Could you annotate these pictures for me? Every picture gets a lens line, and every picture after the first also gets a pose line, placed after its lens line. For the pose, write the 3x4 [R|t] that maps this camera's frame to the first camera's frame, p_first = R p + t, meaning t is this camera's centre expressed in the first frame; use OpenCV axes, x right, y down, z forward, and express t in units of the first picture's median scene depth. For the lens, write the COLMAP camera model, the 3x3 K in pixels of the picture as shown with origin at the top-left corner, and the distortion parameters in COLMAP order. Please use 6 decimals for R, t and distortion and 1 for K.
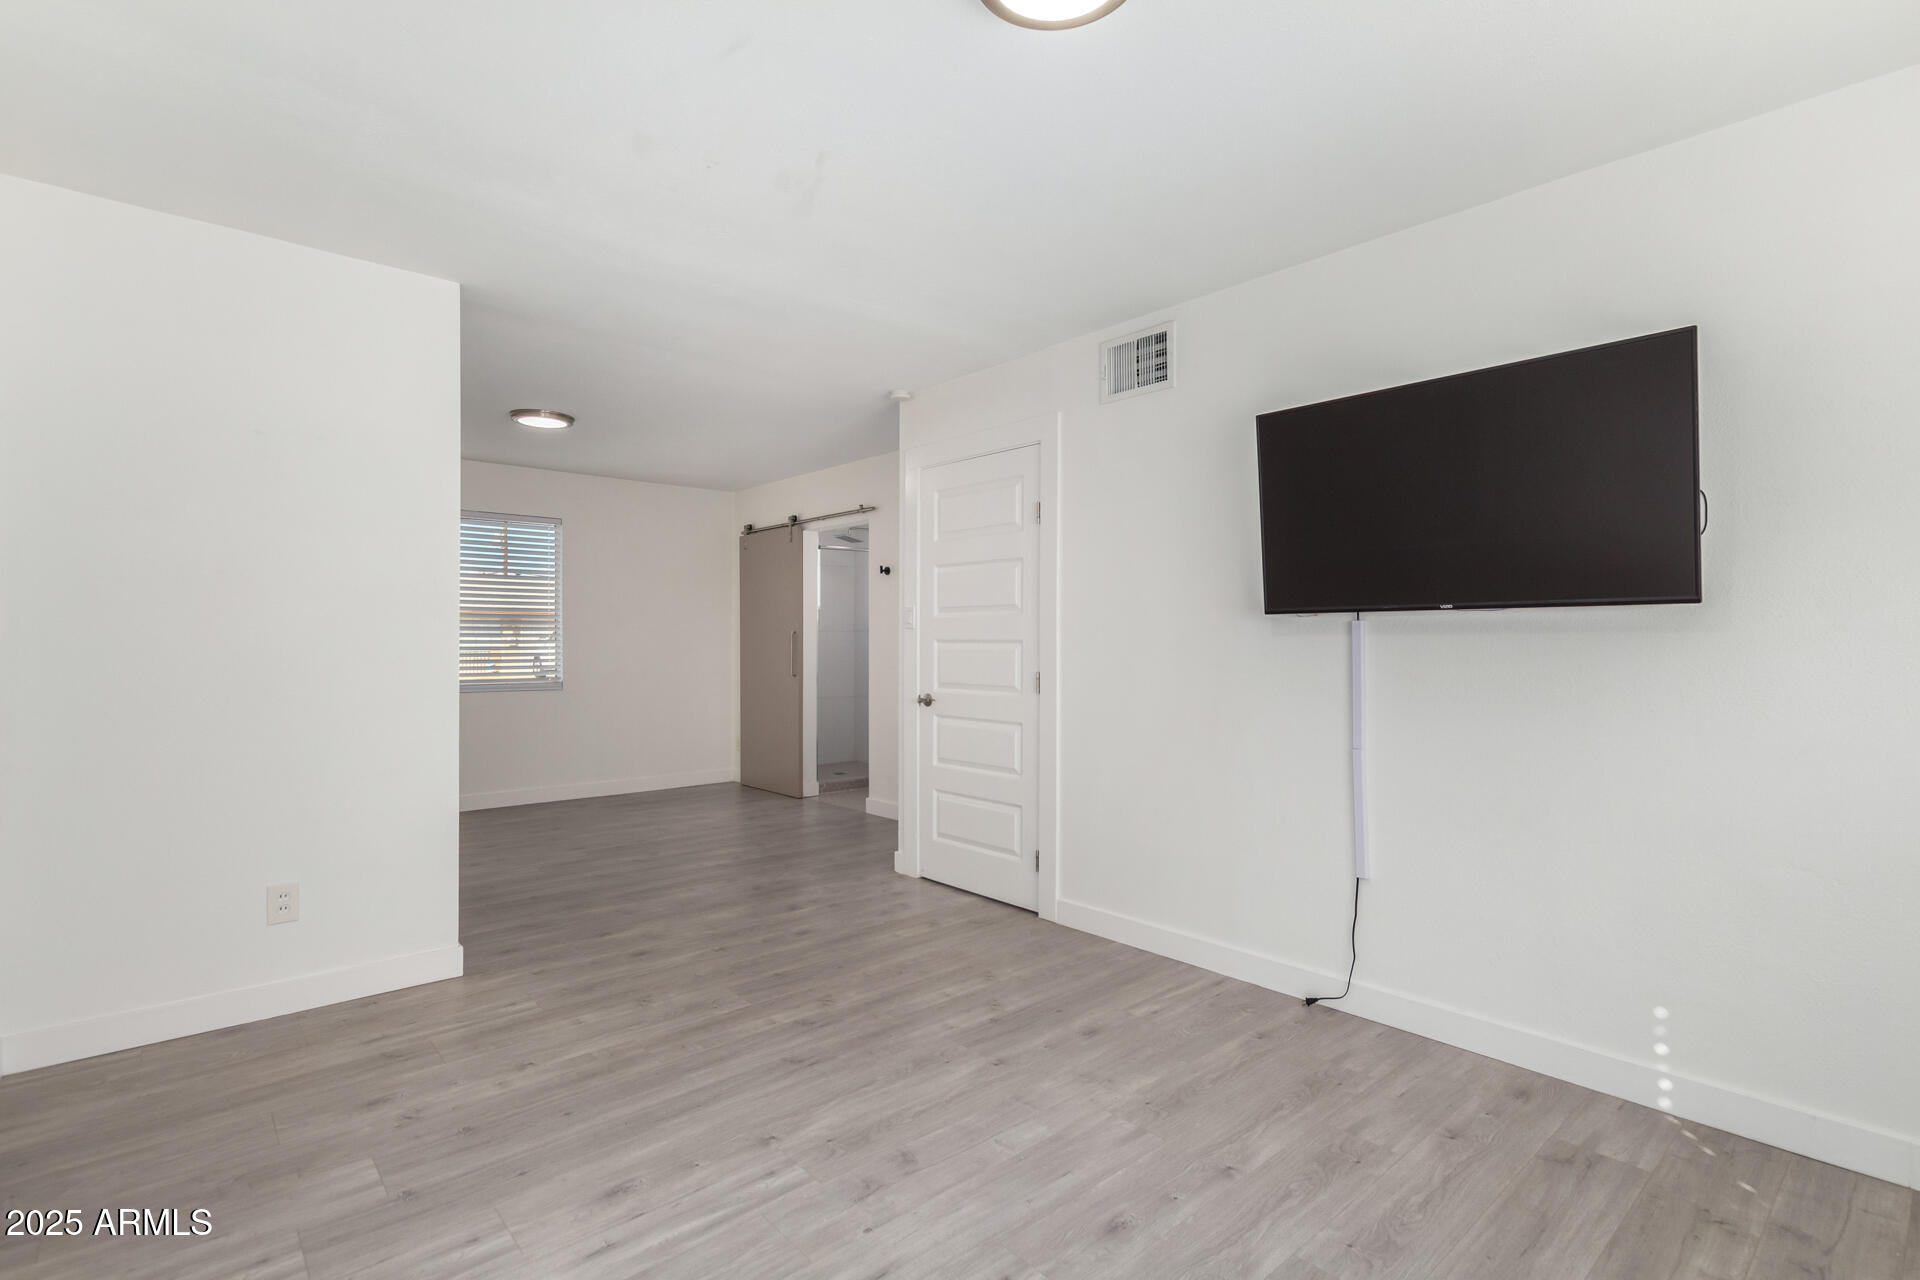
lens RADIAL K [[906.8, 0, 973.7], [0, 906.8, 642.8], [0, 0, 1]] dist [0.004070, -0.004031]
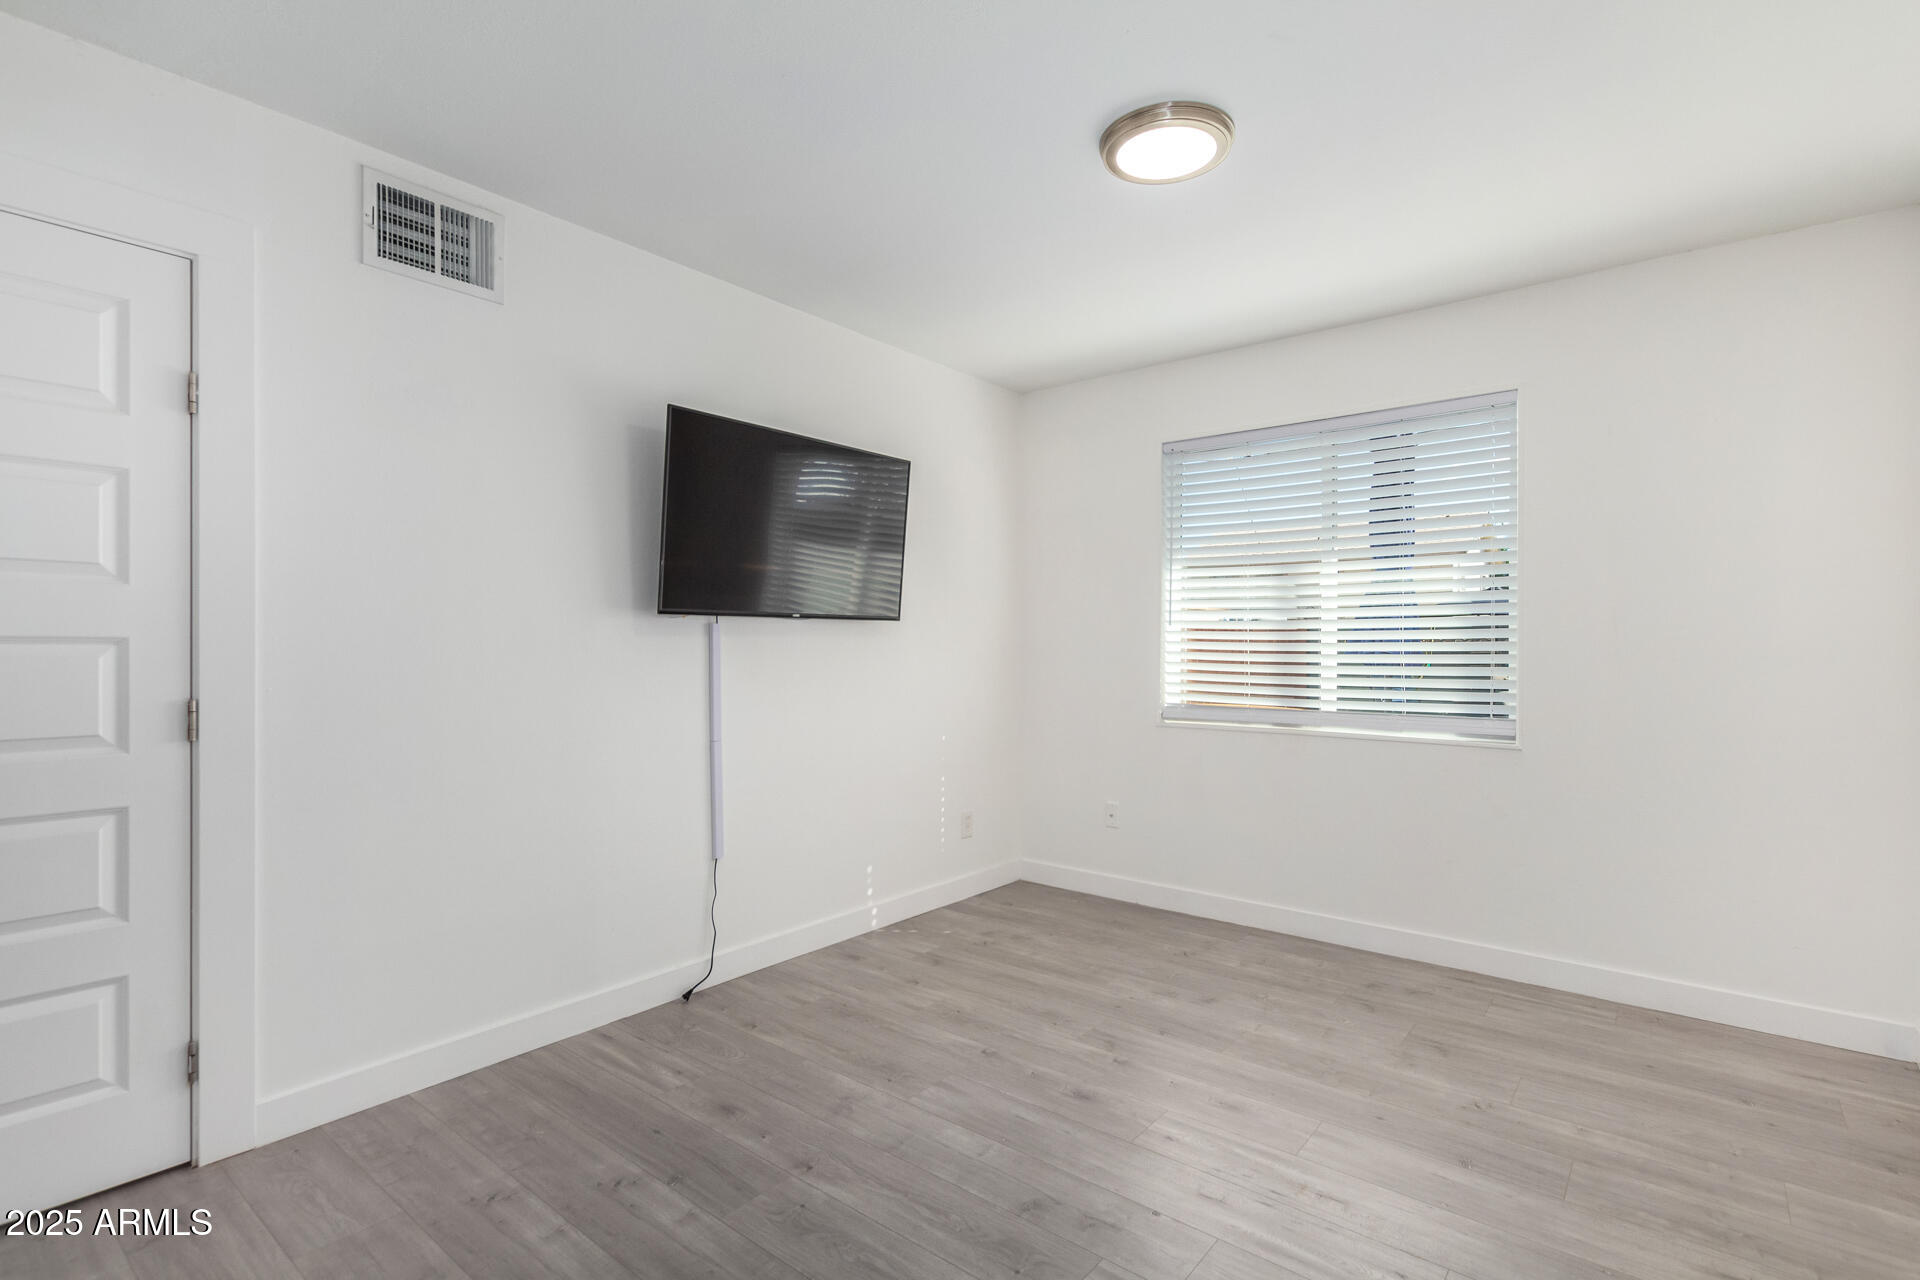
lens RADIAL K [[906.8, 0, 969.5], [0, 906.8, 647.1], [0, 0, 1]] dist [0.004070, -0.004031]
pose [[-0.163255, -0.007794, 0.986553, -0.714248], [-0.002384, 0.999969, 0.007505, -0.004218], [-0.986581, -0.001127, -0.163269, 0.896245]]
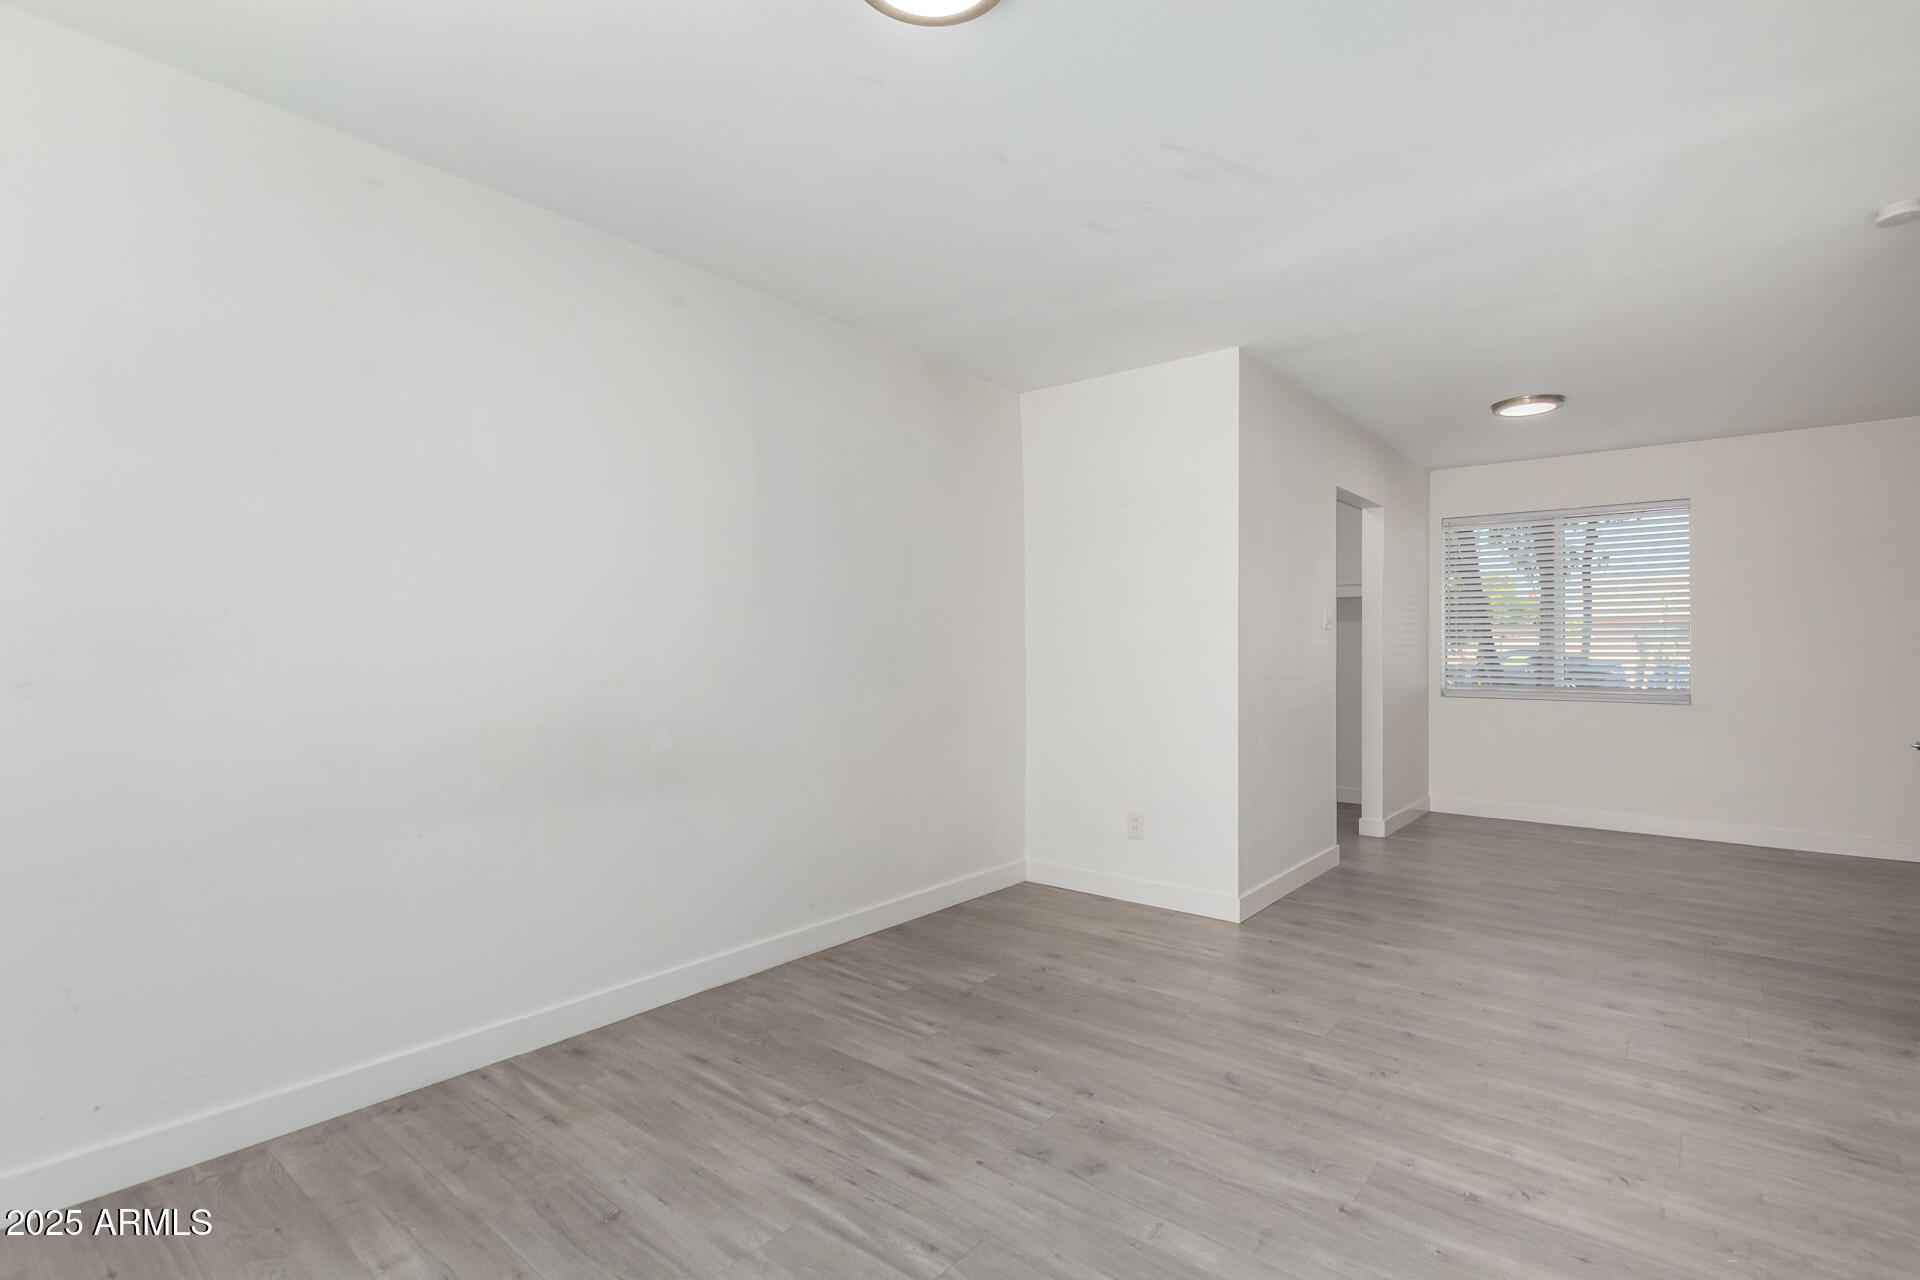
lens RADIAL K [[906.8, 0, 960.1], [0, 906.8, 640.8], [0, 0, 1]] dist [0.004070, -0.004031]
pose [[0.141487, -0.009380, -0.989896, 0.648174], [-0.002178, 0.999950, -0.009786, 0.007962], [0.989938, 0.003540, 0.141460, 0.528853]]
